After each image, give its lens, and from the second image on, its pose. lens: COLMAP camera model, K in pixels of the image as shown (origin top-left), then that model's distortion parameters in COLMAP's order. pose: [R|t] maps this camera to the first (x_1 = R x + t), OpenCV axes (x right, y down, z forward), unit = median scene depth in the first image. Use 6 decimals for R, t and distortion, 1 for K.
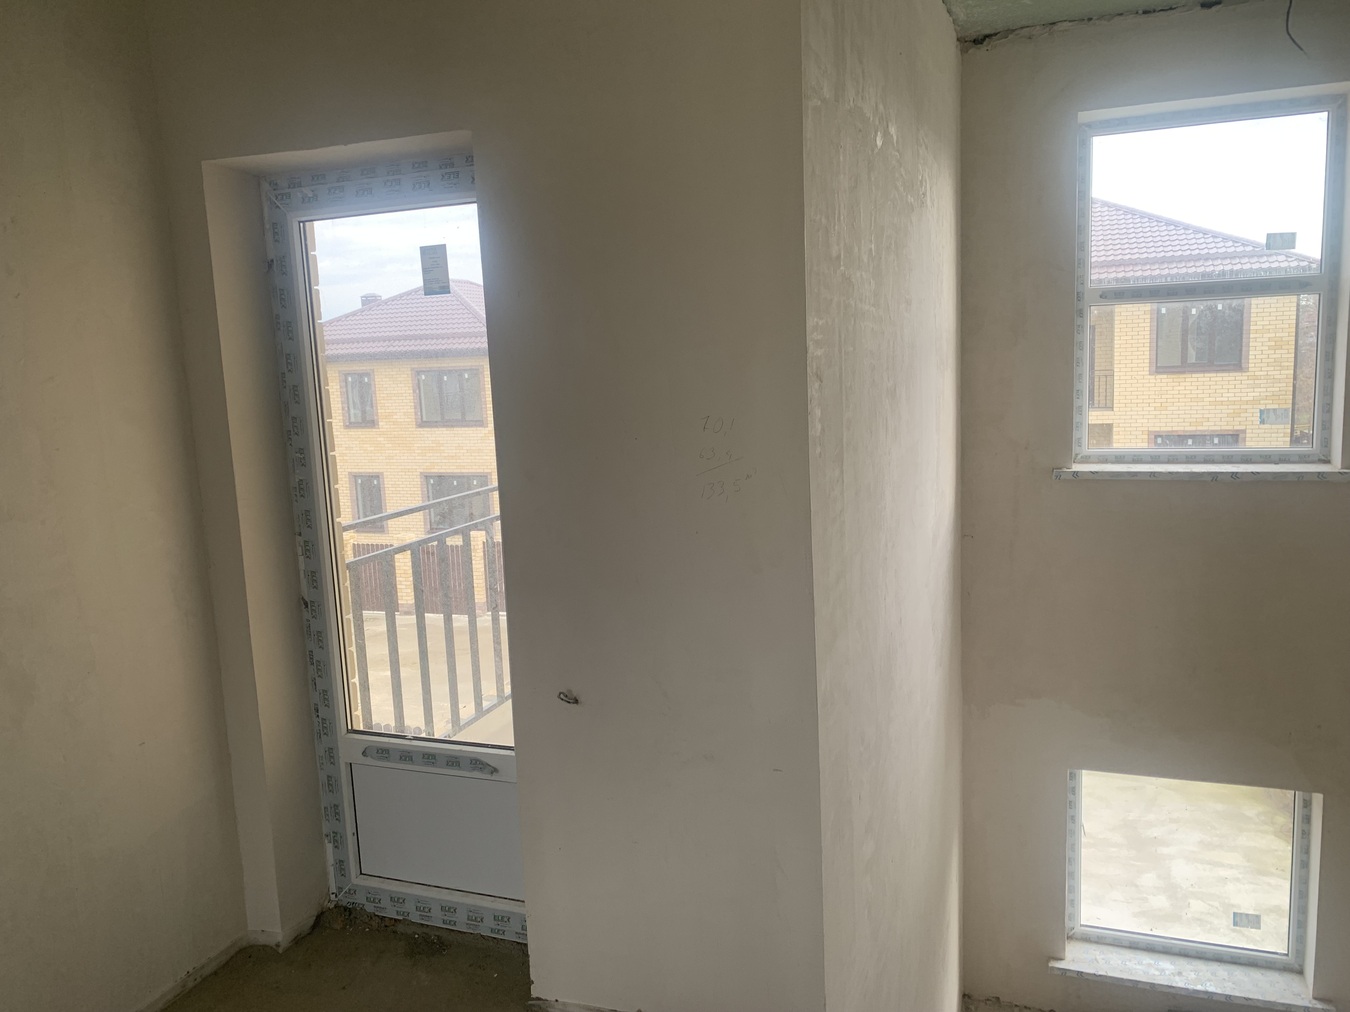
lens RADIAL K [[1026.4, 0, 672.8], [0, 1026.4, 509.4], [0, 0, 1]] dist [0.040820, -0.044164]
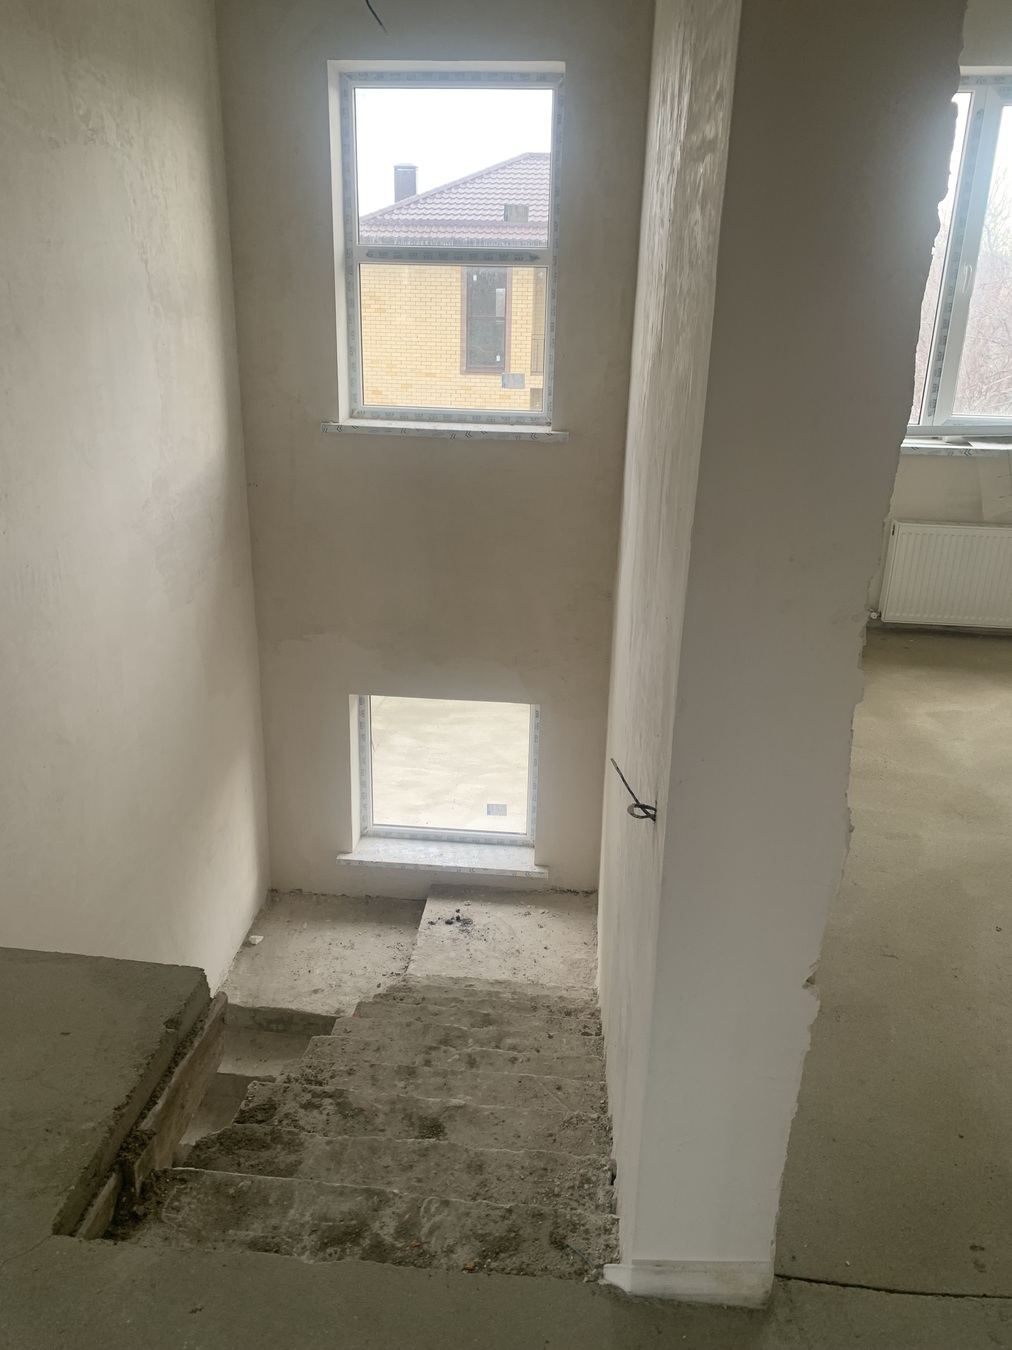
lens RADIAL K [[1026.4, 0, 512.5], [0, 1026.4, 678.9], [0, 0, 1]] dist [0.040820, -0.044164]
pose [[0.962438, -0.032968, 0.269493, 0.249178], [-0.021684, 0.980096, 0.197337, 0.006538], [-0.270634, -0.195769, 0.942567, -0.114616]]
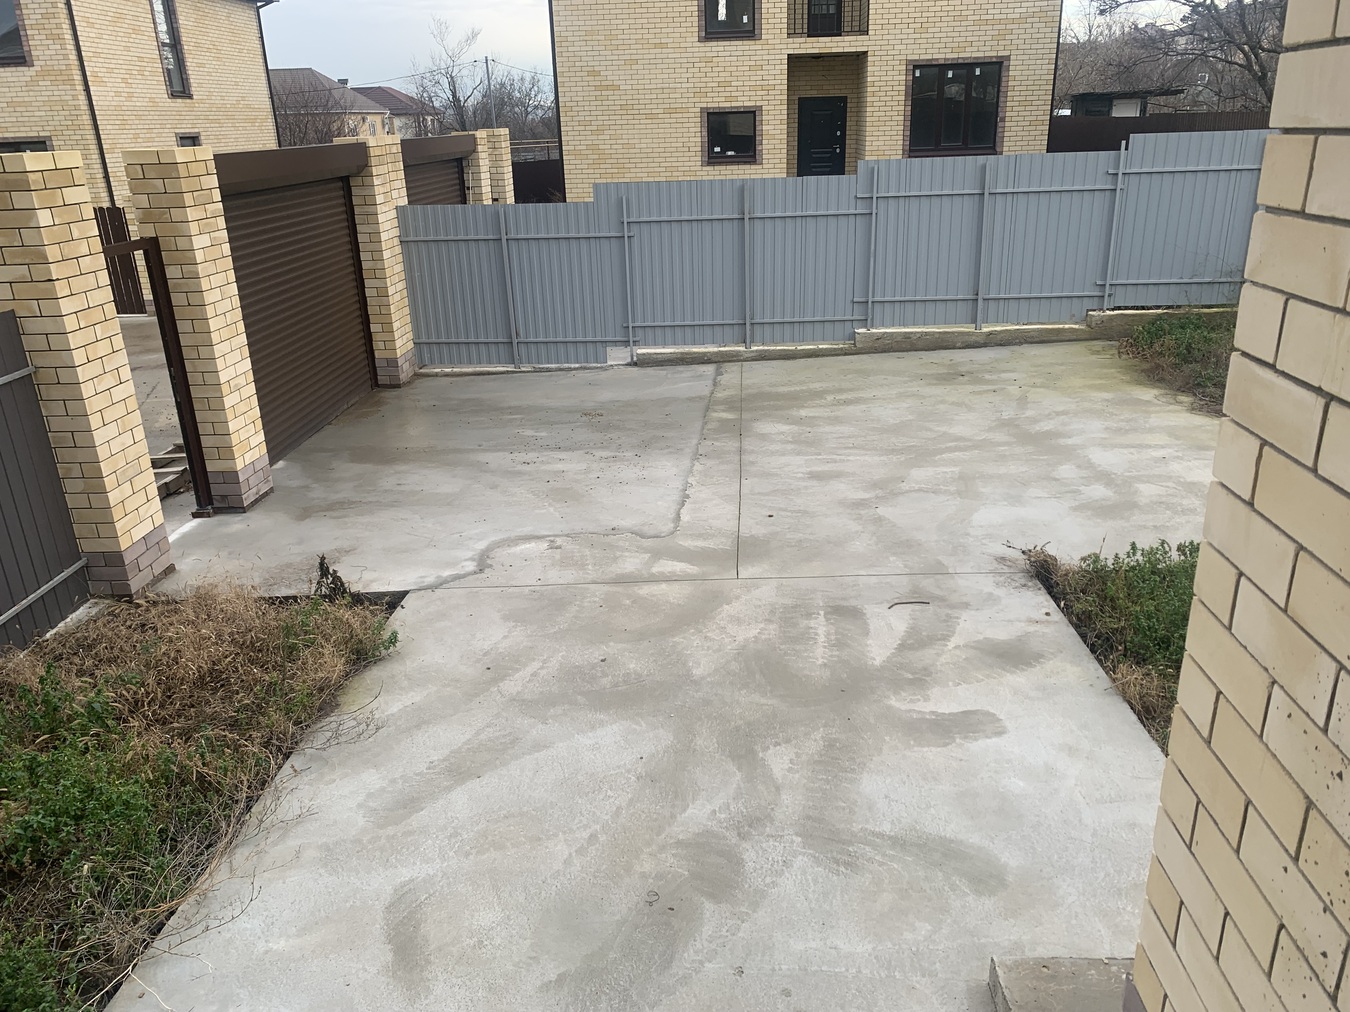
lens RADIAL K [[1026.4, 0, 674.5], [0, 1026.4, 512.3], [0, 0, 1]] dist [0.040820, -0.044164]
pose [[0.954582, -0.092415, 0.283255, 0.011727], [0.032804, 0.977500, 0.208369, 0.493369], [-0.296138, -0.189613, 0.936135, 0.899873]]
